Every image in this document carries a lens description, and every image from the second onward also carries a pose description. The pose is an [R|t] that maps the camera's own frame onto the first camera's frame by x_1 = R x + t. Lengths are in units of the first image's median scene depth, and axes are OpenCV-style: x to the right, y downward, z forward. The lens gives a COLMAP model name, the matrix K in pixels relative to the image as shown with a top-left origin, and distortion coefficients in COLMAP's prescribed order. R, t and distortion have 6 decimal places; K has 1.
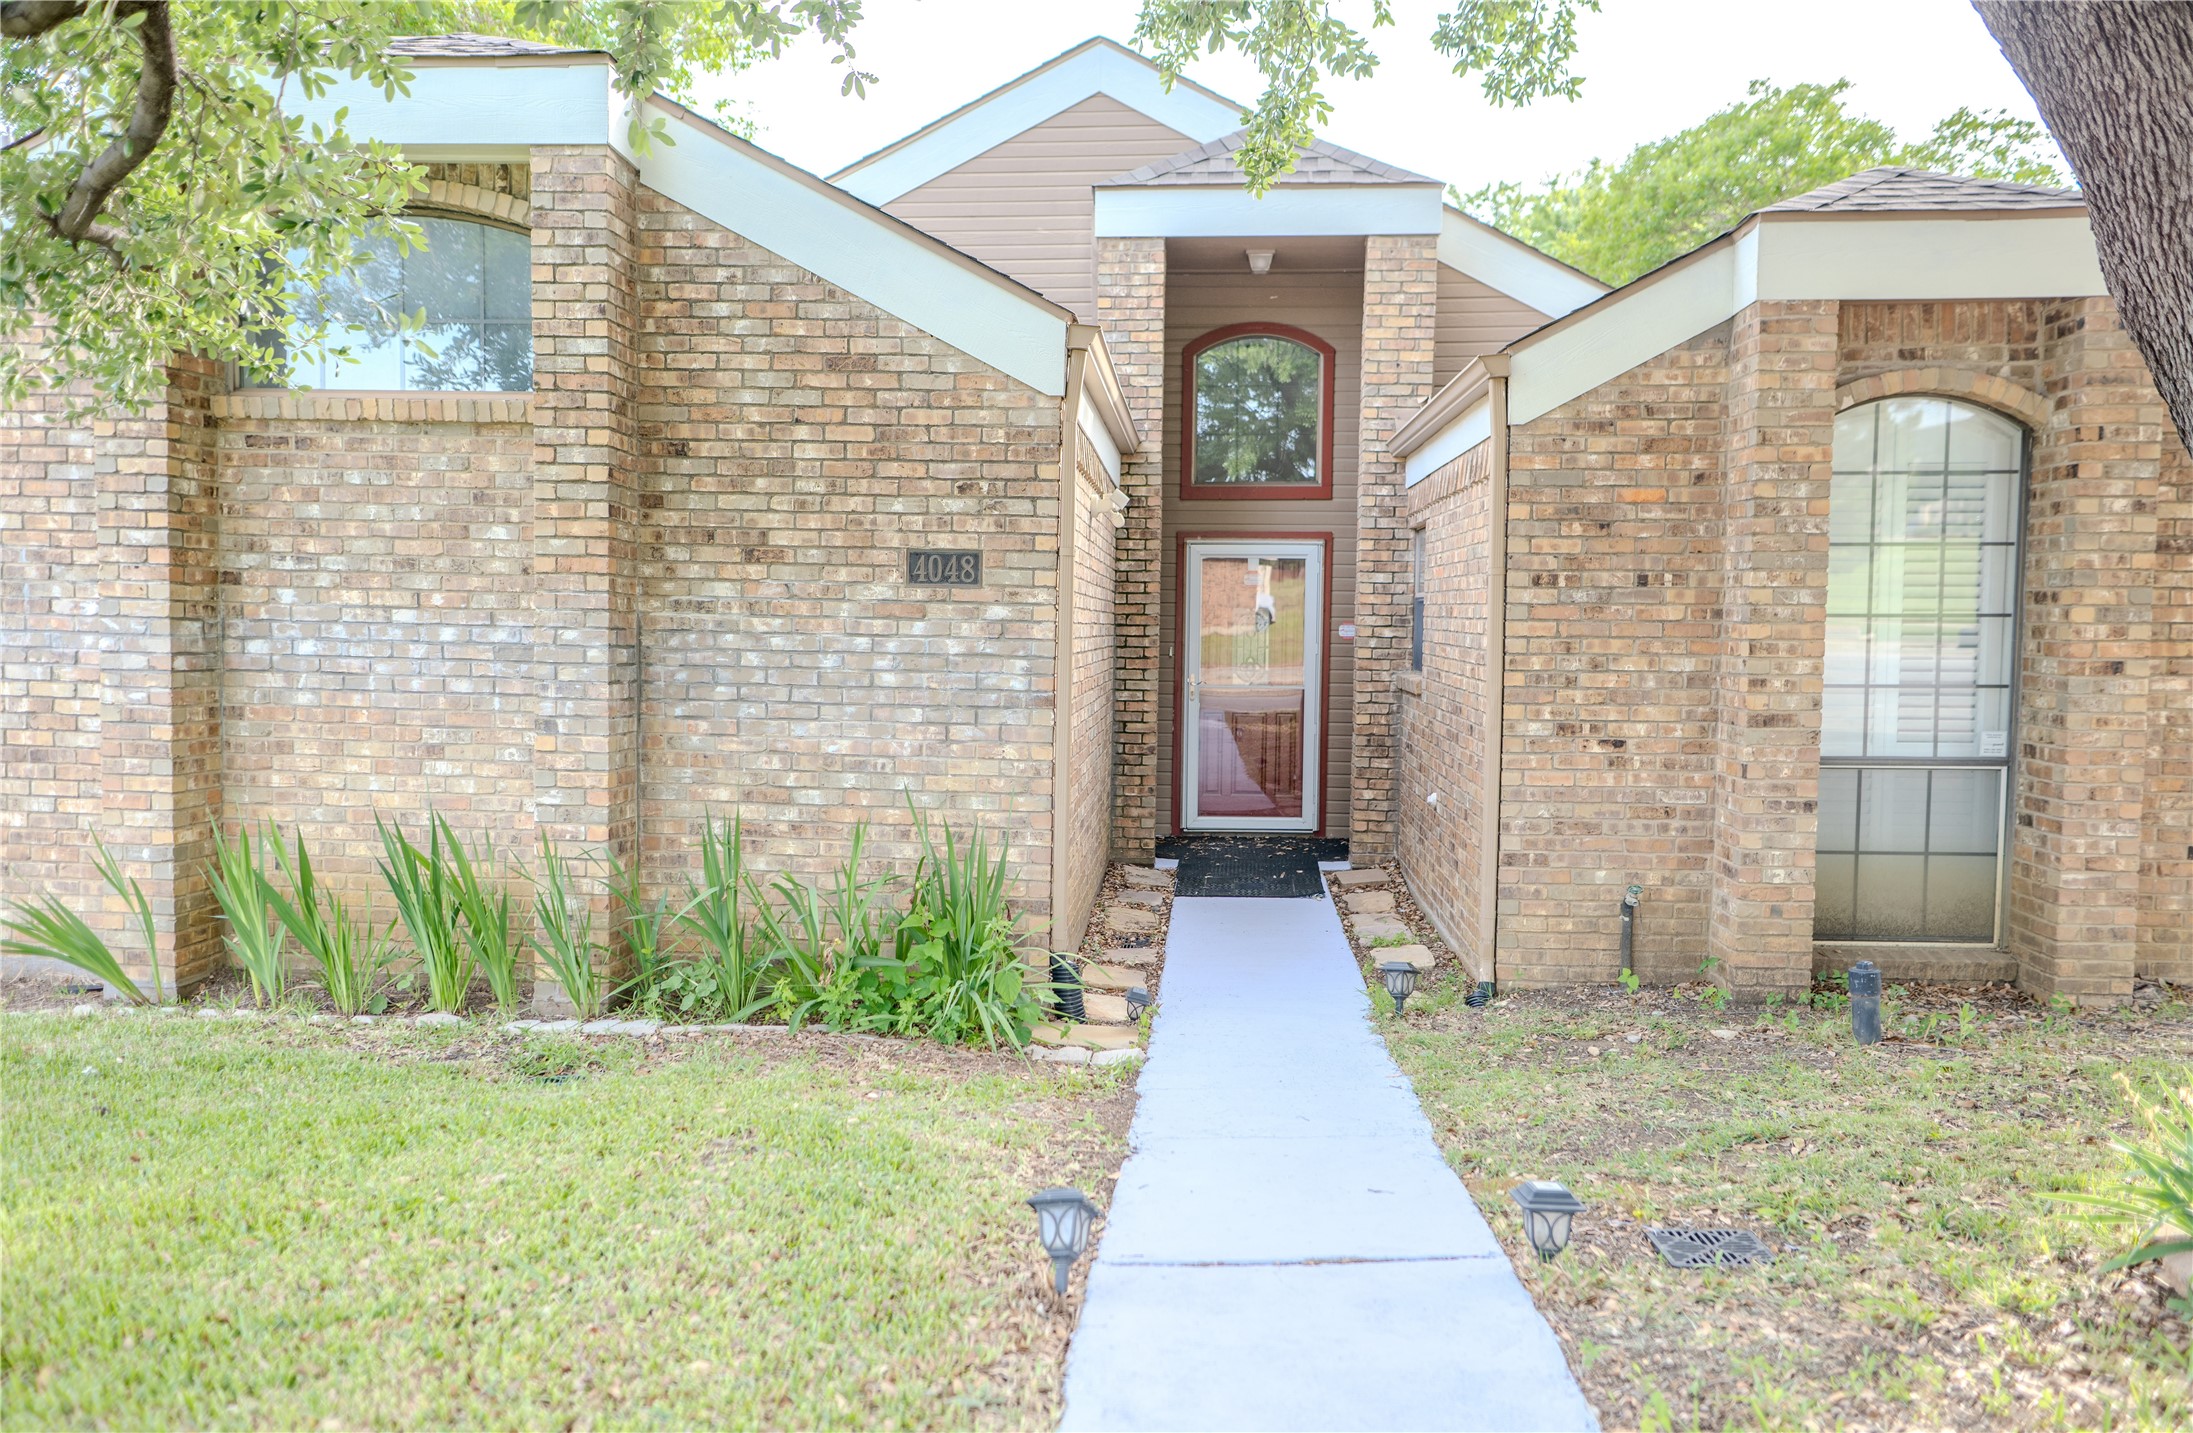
lens RADIAL K [[1532.9, 0, 1094.4], [0, 1532.9, 715.9], [0, 0, 1]] dist [-0.004151, 0.001443]
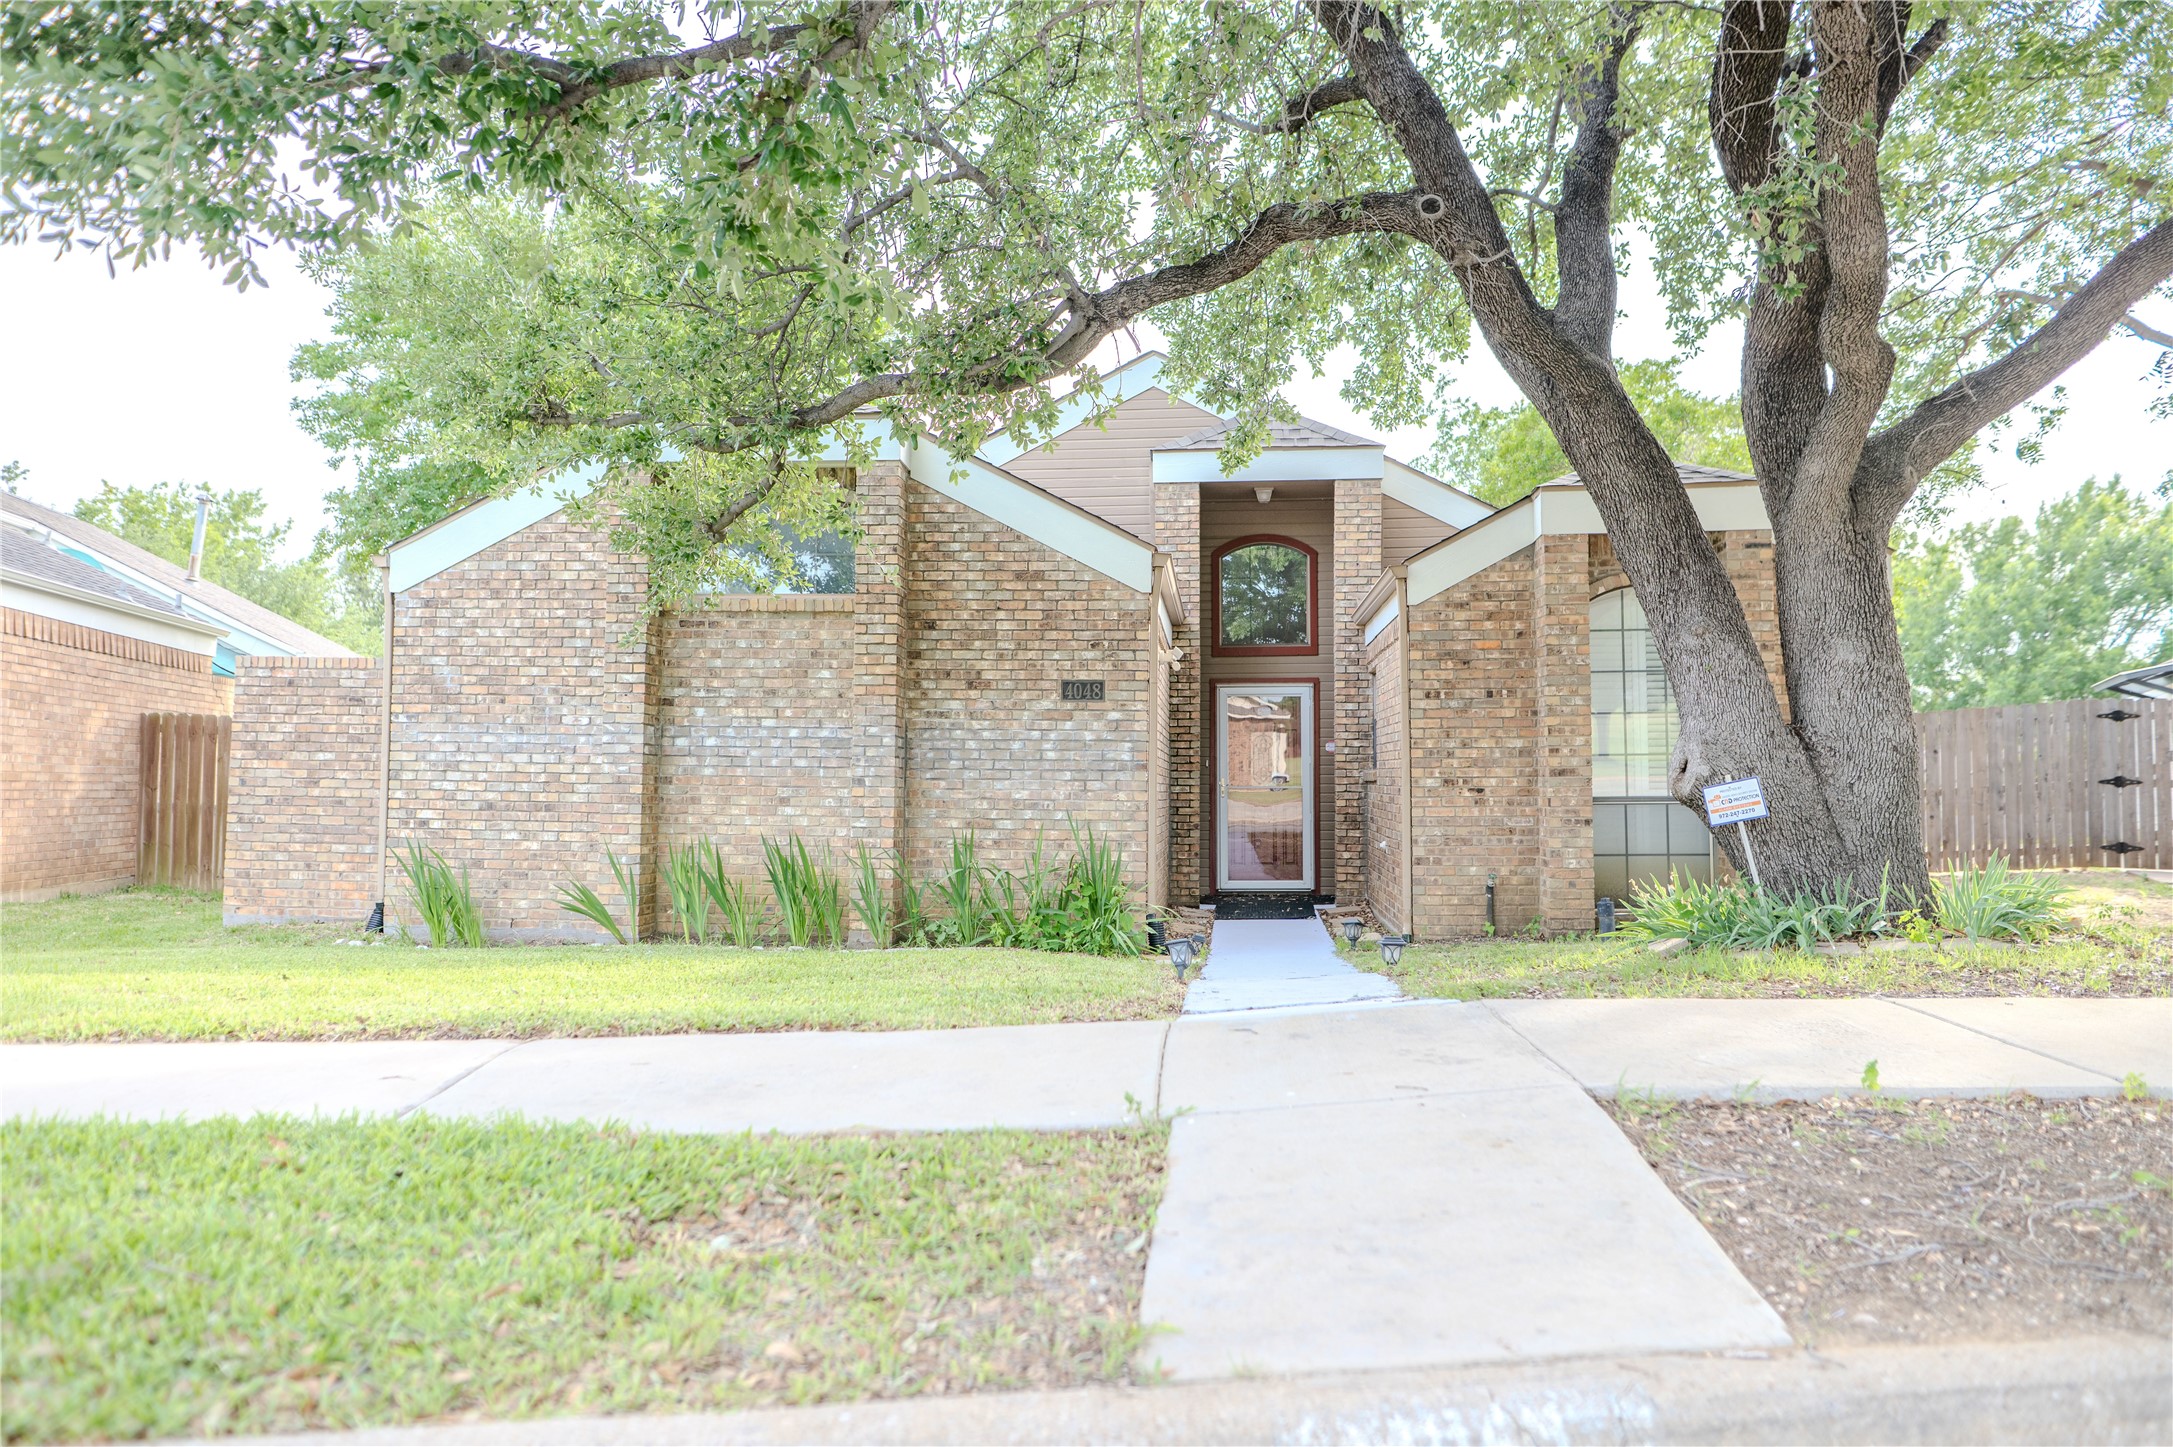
lens RADIAL K [[1530.3, 0, 1088.6], [0, 1530.3, 721.4], [0, 0, 1]] dist [-0.003754, -0.000290]
pose [[0.999803, -0.011546, -0.016162, -0.062558], [0.009736, 0.994112, -0.107920, 0.123023], [0.017313, 0.107742, 0.994028, -0.708023]]
